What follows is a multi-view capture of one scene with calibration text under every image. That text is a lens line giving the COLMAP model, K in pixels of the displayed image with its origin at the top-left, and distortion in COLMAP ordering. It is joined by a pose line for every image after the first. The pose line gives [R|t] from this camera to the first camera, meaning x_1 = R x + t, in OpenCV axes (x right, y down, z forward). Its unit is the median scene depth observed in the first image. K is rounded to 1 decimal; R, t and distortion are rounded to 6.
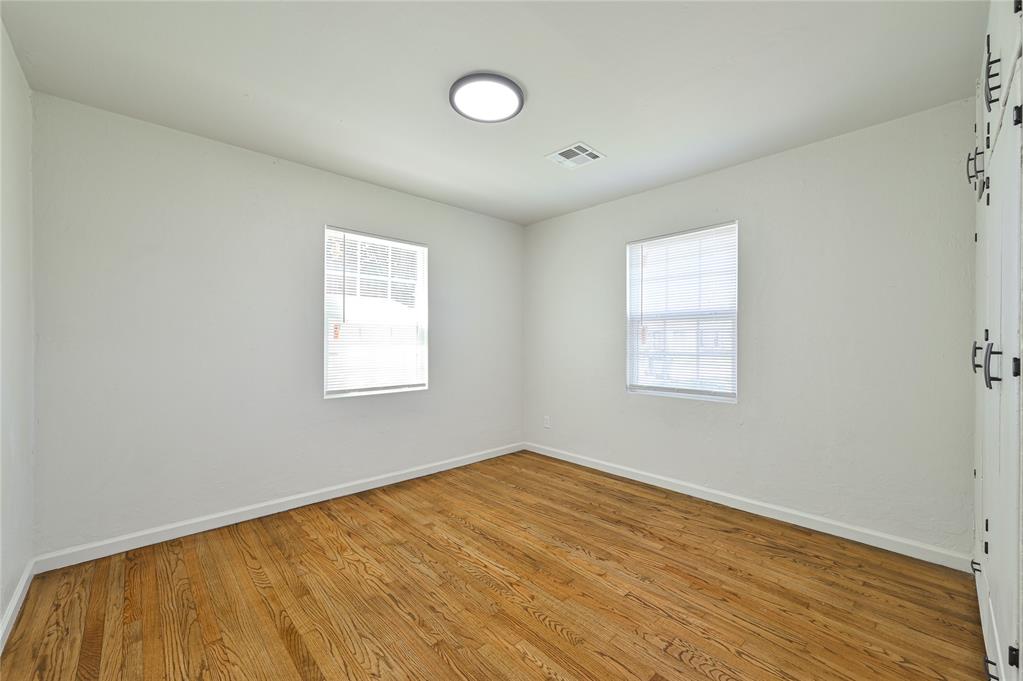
lens RADIAL K [[403.6, 0, 514.4], [0, 403.6, 340.6], [0, 0, 1]] dist [0.000488, 0.000041]
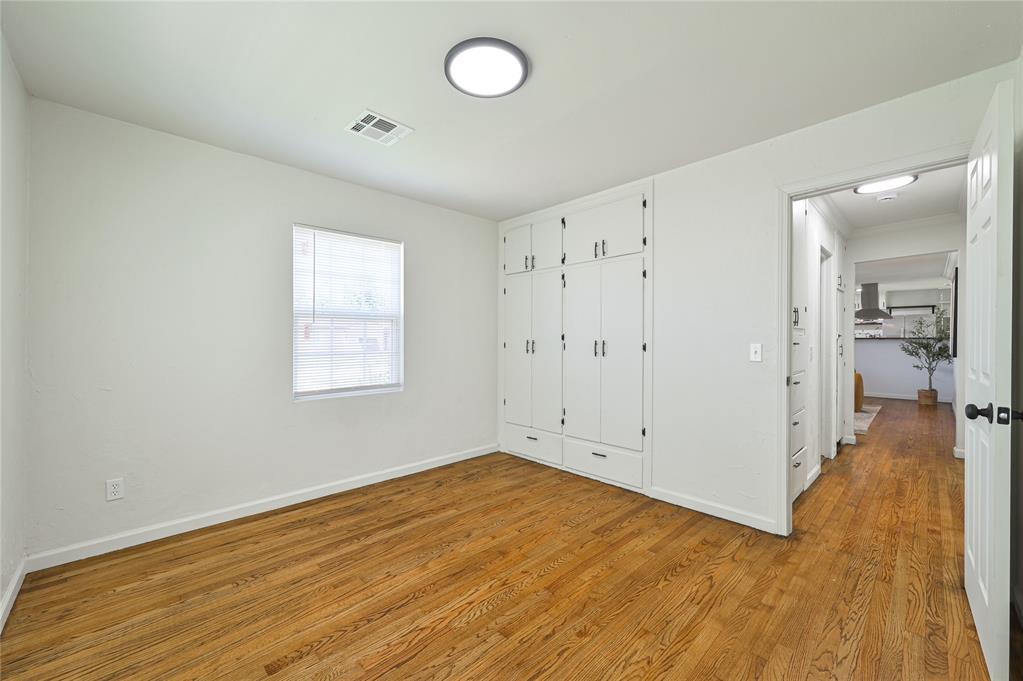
lens RADIAL K [[403.6, 0, 514.4], [0, 403.6, 340.6], [0, 0, 1]] dist [0.000488, 0.000041]
pose [[-0.013848, -0.002500, 0.999901, -0.775826], [0.001340, 0.999996, 0.002519, -0.000443], [-0.999903, 0.001375, -0.013845, 0.764728]]
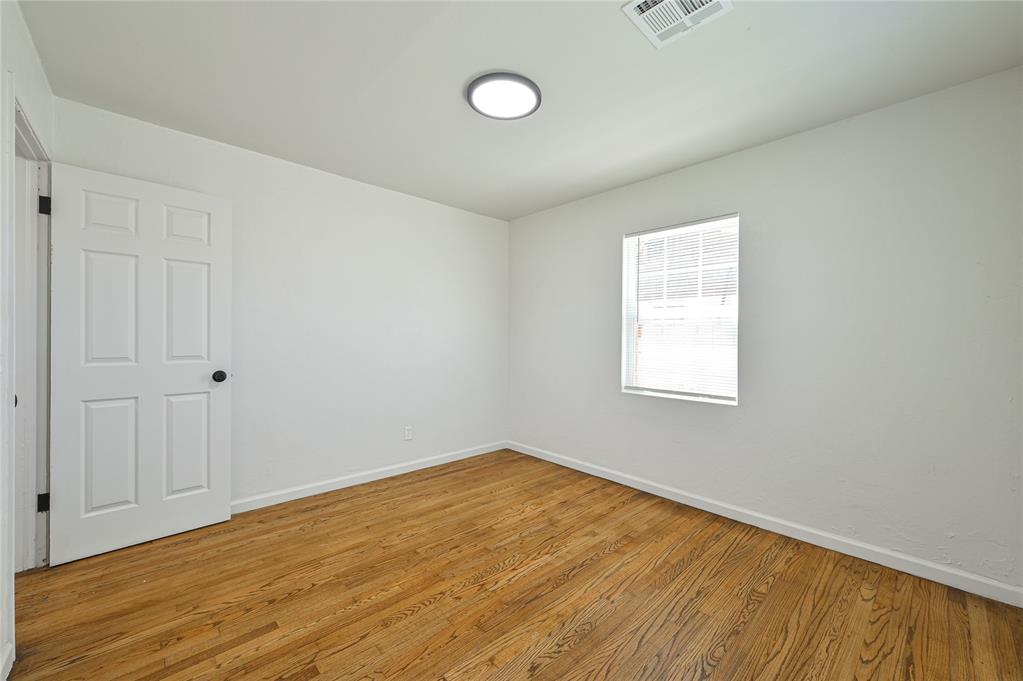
lens RADIAL K [[403.6, 0, 514.4], [0, 403.6, 340.6], [0, 0, 1]] dist [0.000488, 0.000041]
pose [[-0.004588, 0.003599, -0.999983, 0.753151], [-0.010706, 0.999936, 0.003648, 0.002045], [0.999932, 0.010722, -0.004549, 0.833106]]
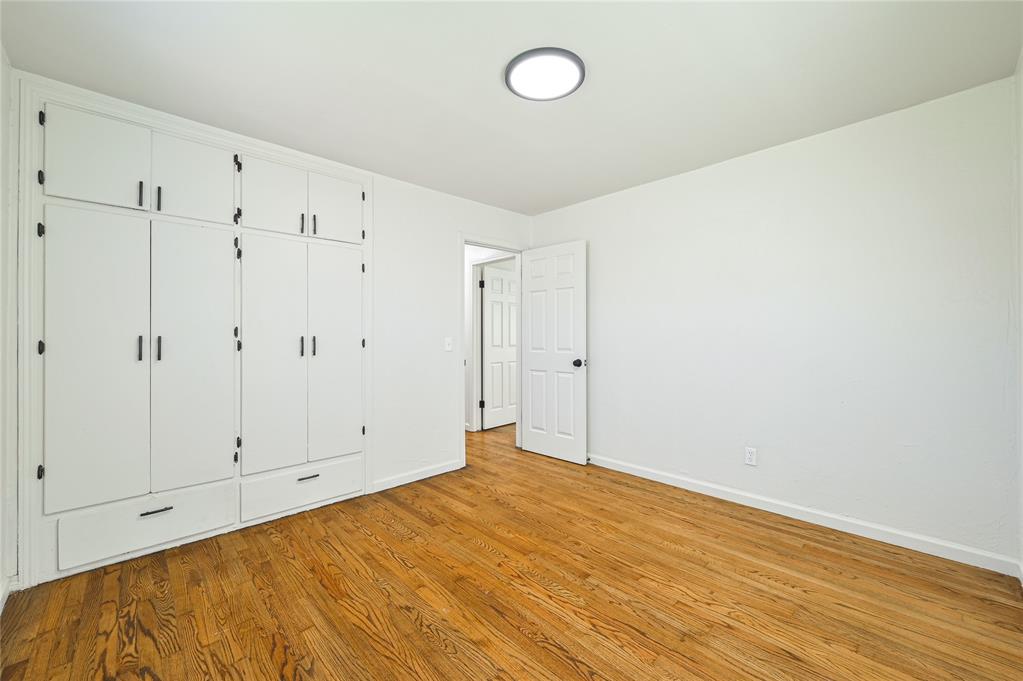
lens RADIAL K [[406.9, 0, 514.3], [0, 406.9, 333.1], [0, 0, 1]] dist [0.000100, -0.000255]
pose [[-0.999952, 0.002553, -0.009482, 0.009644], [0.002601, 0.999984, -0.005080, 0.001278], [0.009469, -0.005105, -0.999942, 1.559054]]
